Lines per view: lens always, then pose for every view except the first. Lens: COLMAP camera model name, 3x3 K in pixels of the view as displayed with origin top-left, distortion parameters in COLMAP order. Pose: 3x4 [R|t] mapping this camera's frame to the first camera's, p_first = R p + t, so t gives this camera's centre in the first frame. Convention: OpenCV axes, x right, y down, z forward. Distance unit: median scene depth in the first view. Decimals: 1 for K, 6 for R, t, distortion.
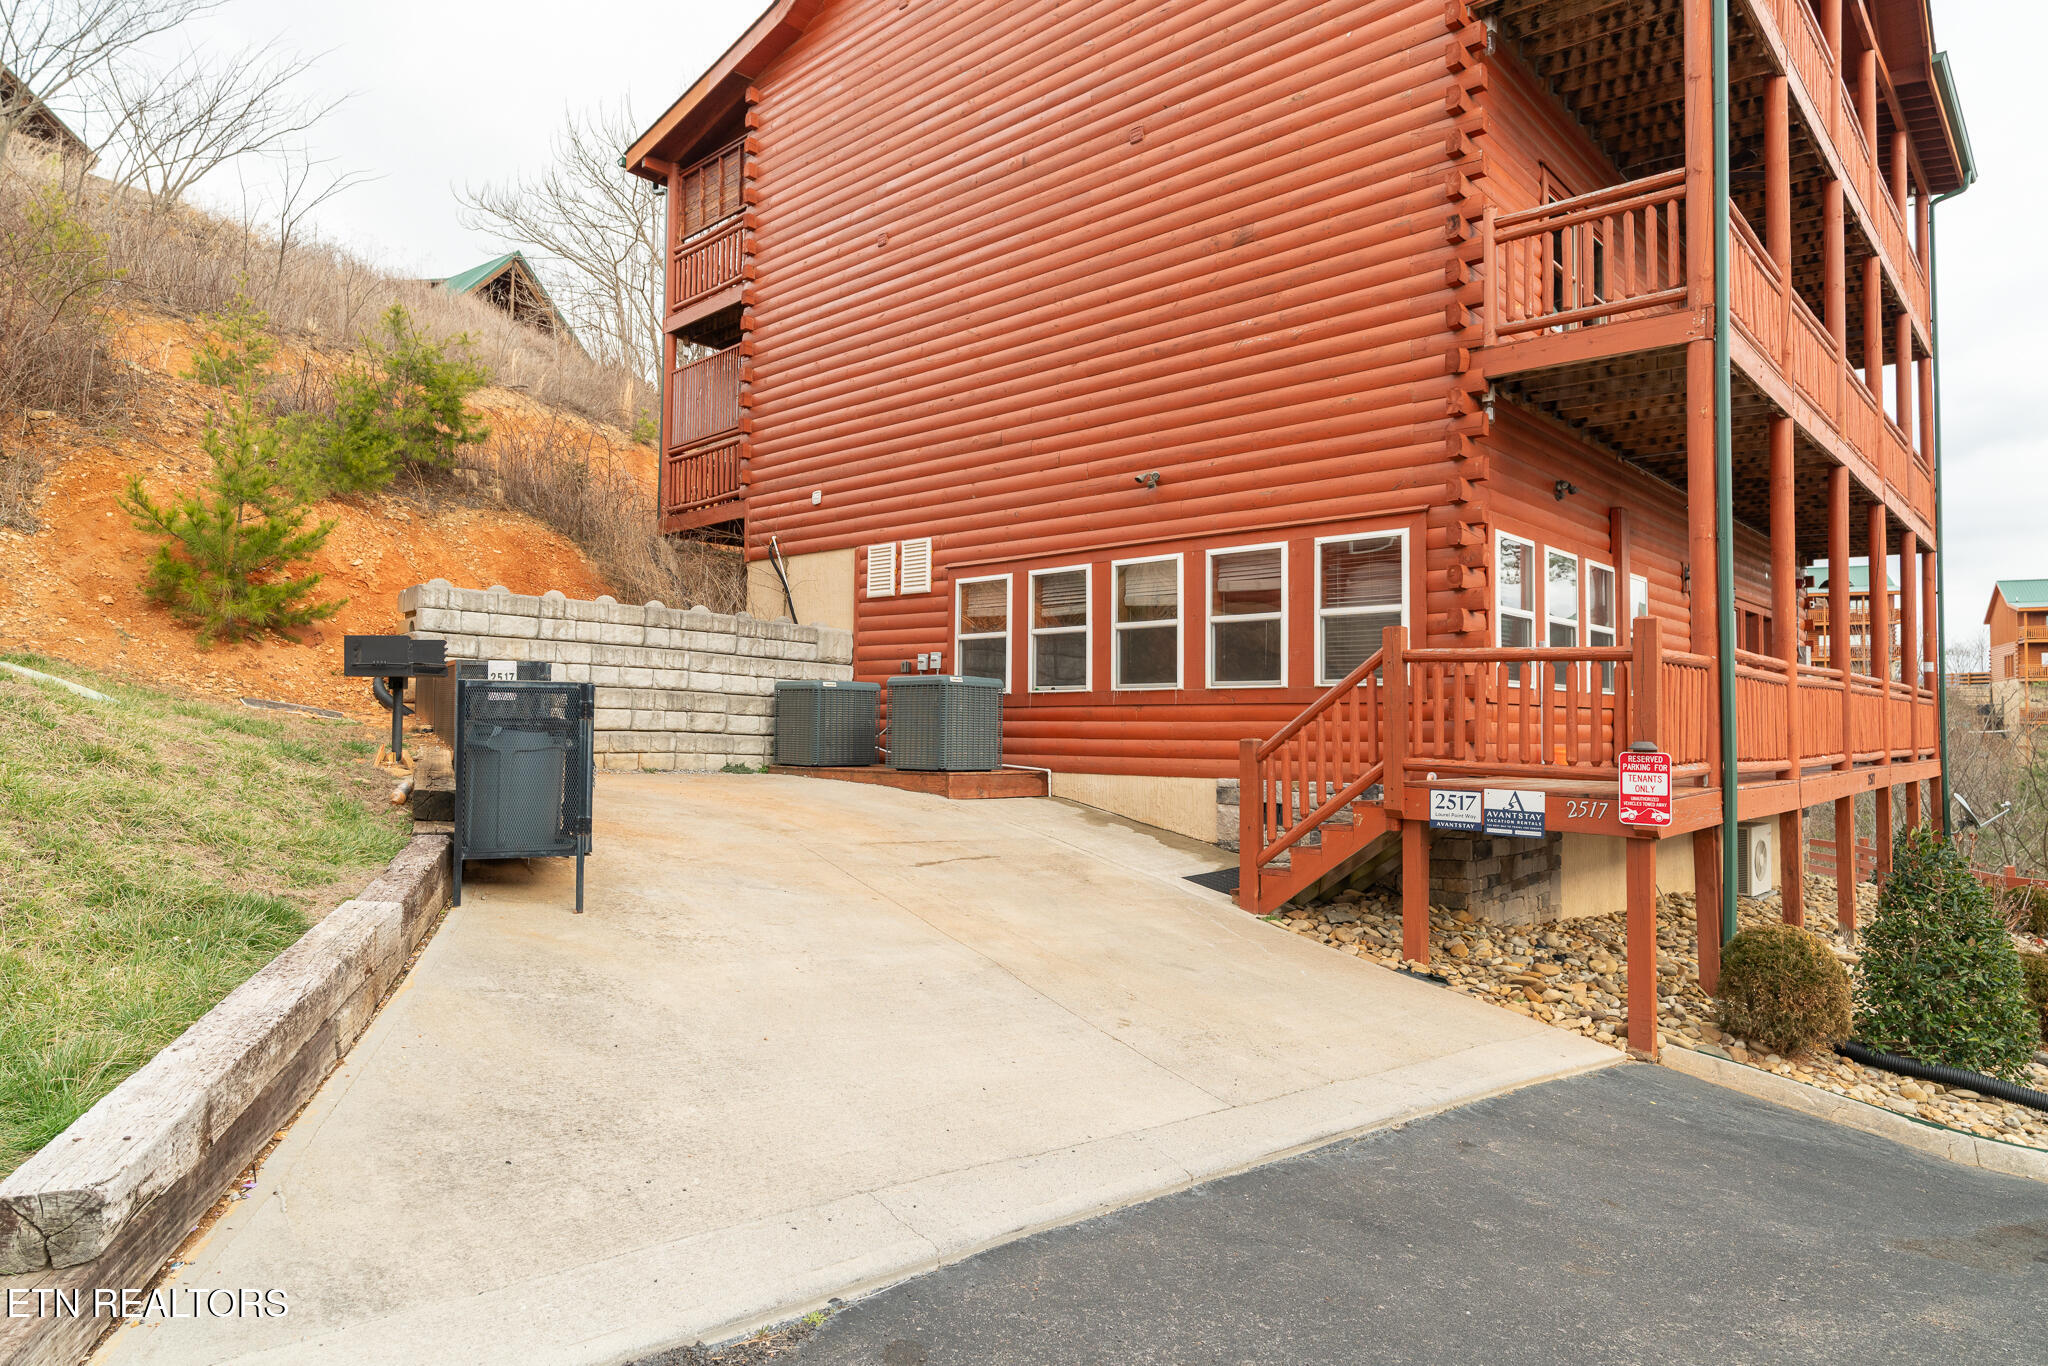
lens RADIAL K [[1189.6, 0, 1036.4], [0, 1189.6, 693.3], [0, 0, 1]] dist [-0.002090, -0.001727]
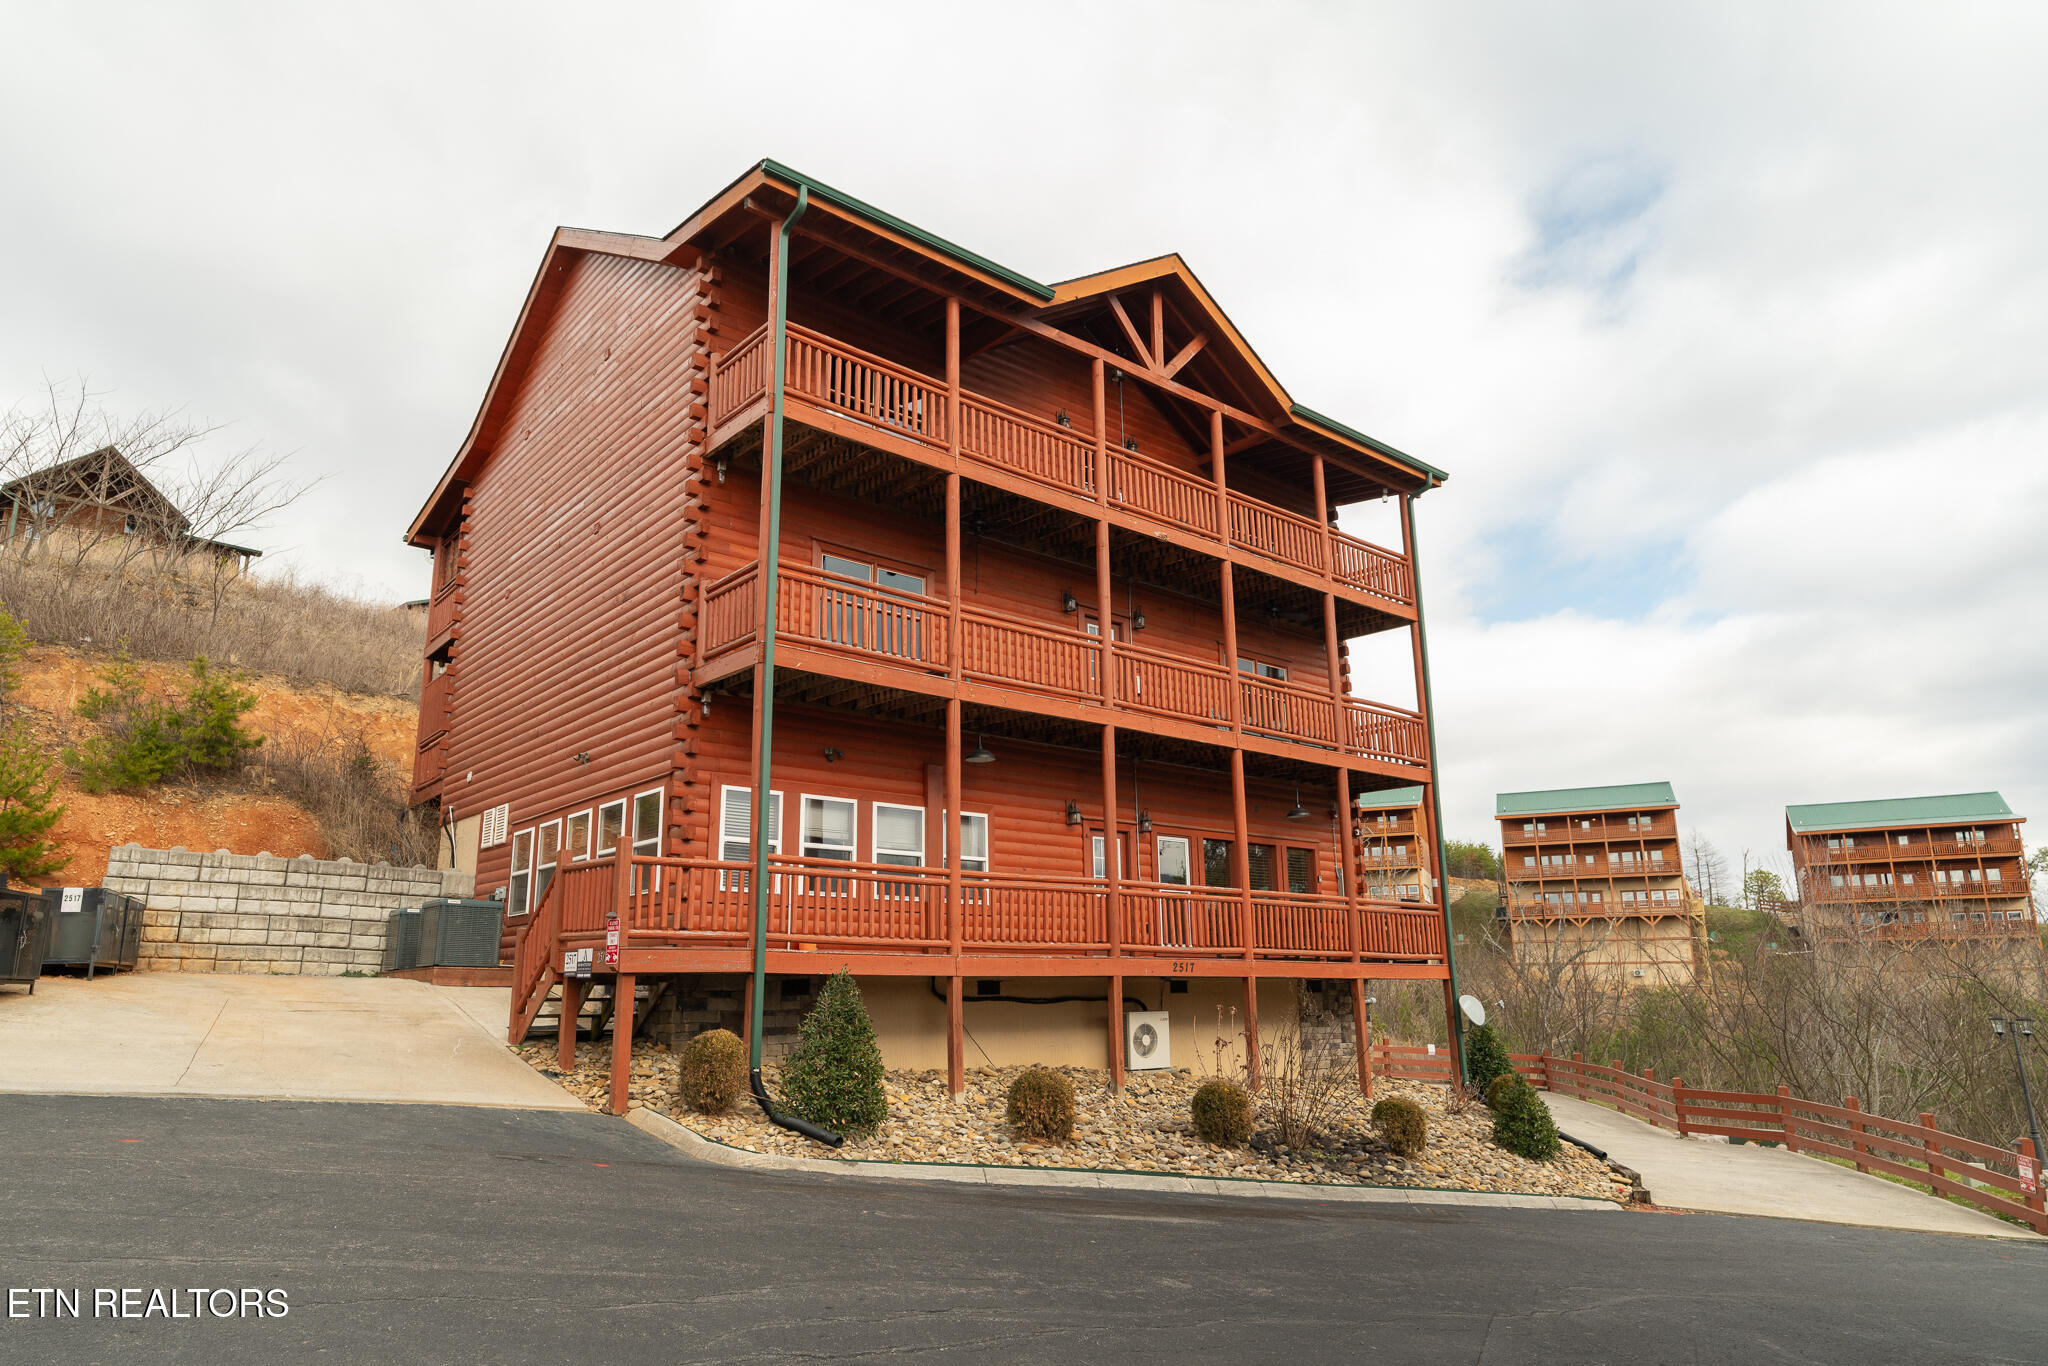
lens RADIAL K [[1246.5, 0, 1021.0], [0, 1246.5, 738.2], [0, 0, 1]] dist [-0.003398, -0.002274]
pose [[0.990982, -0.043016, -0.126902, 0.703356], [0.019717, 0.983573, -0.179428, 0.067549], [0.132536, 0.175308, 0.975552, -0.355257]]
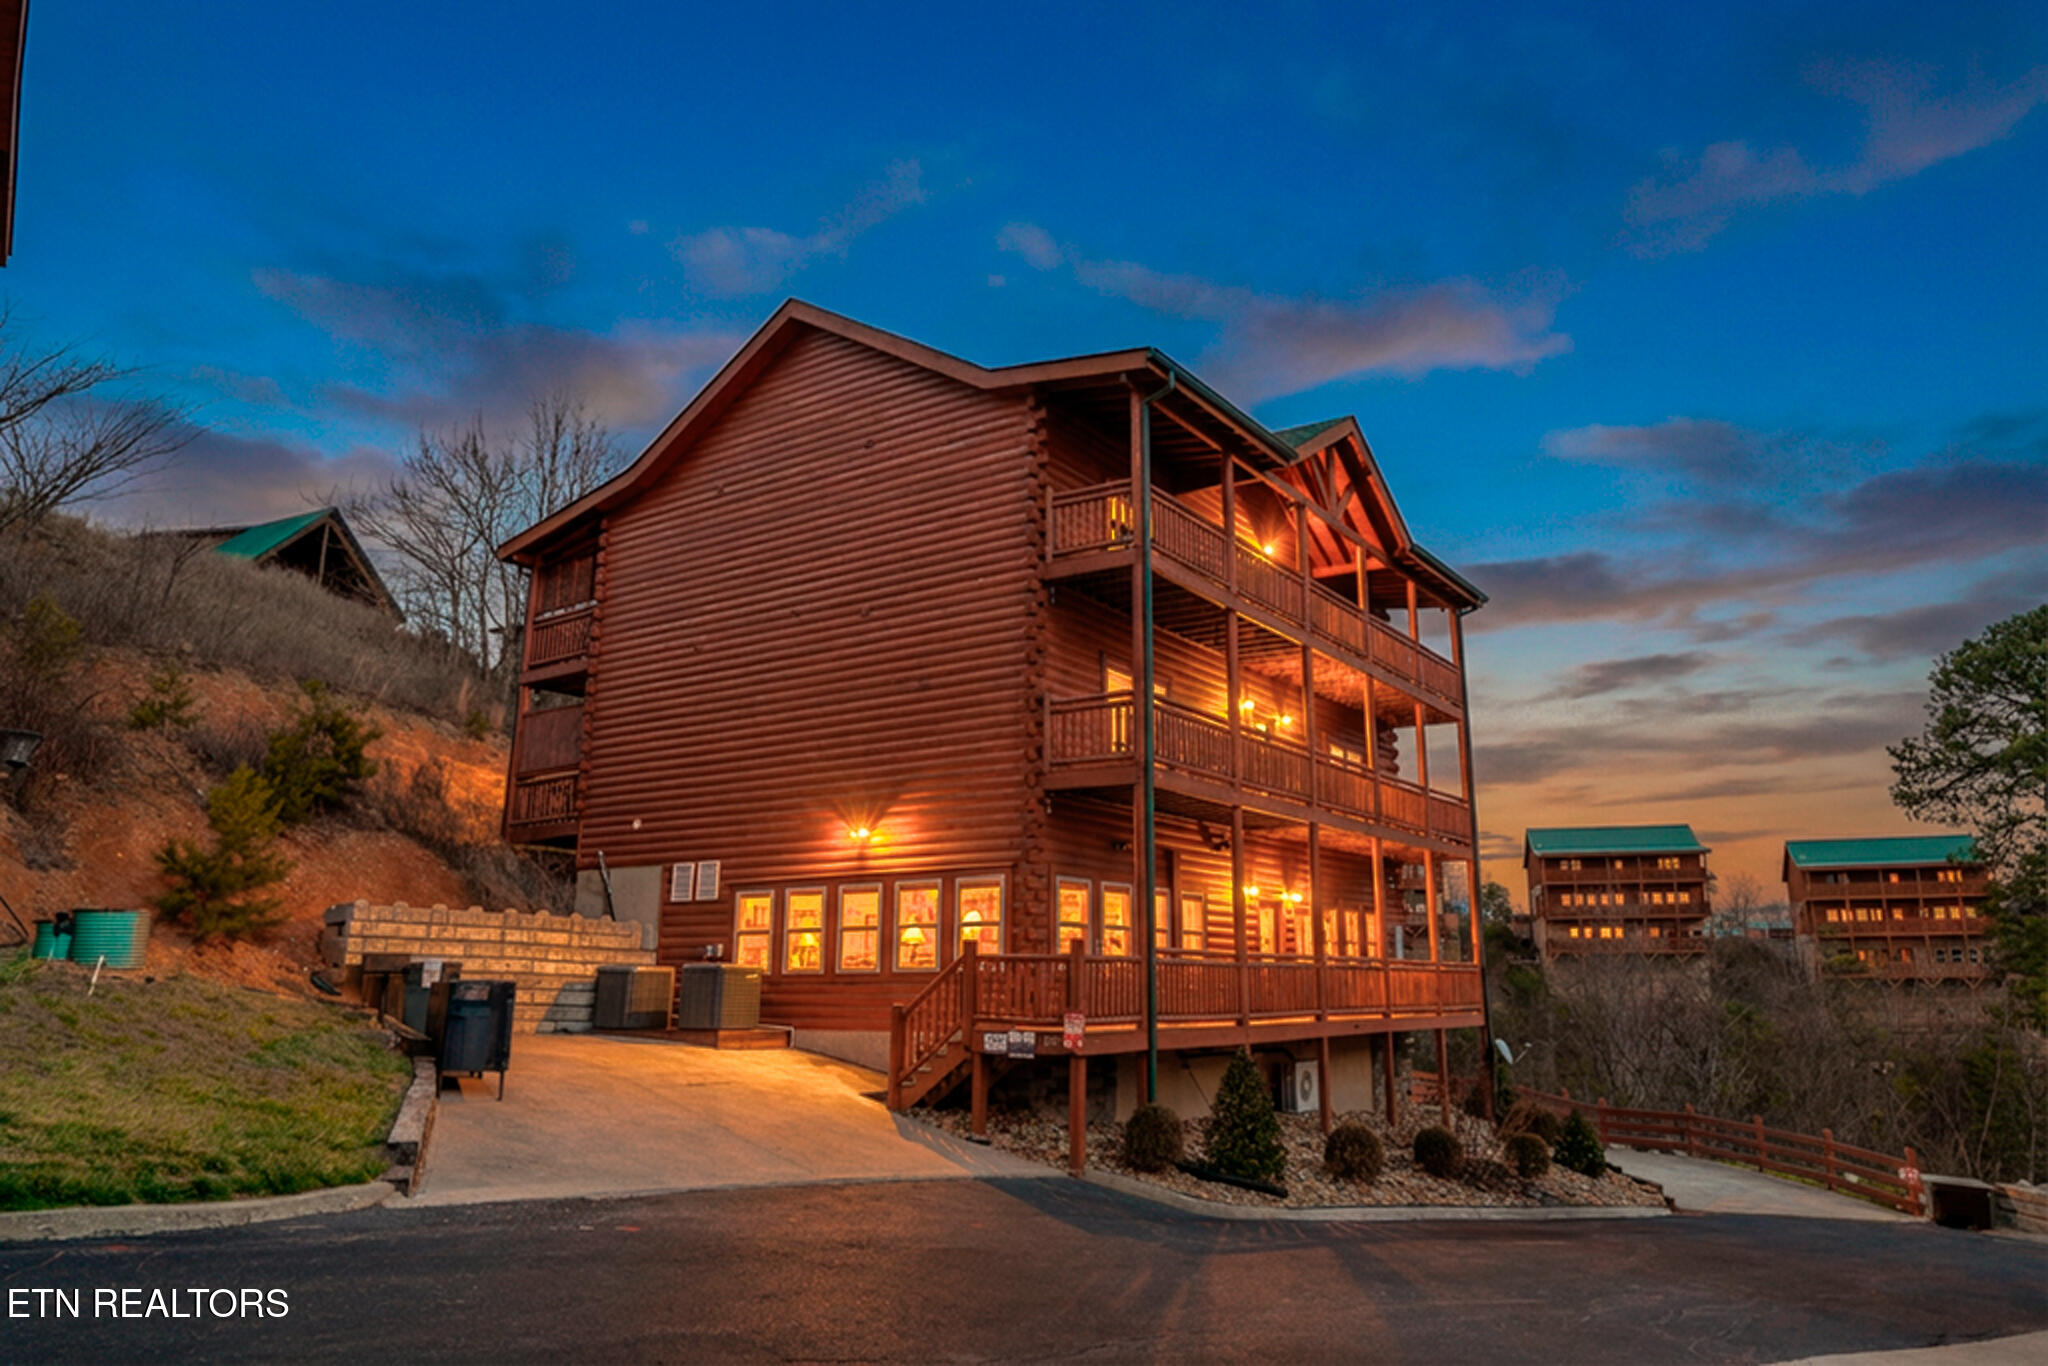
lens RADIAL K [[1344.5, 0, 1138.0], [0, 1344.5, 685.7], [0, 0, 1]] dist [-0.029346, 0.029709]
pose [[0.983449, 0.027849, 0.179032, 0.110724], [0.007356, 0.981165, -0.193031, -0.025474], [-0.181036, 0.191154, 0.964721, -0.673656]]
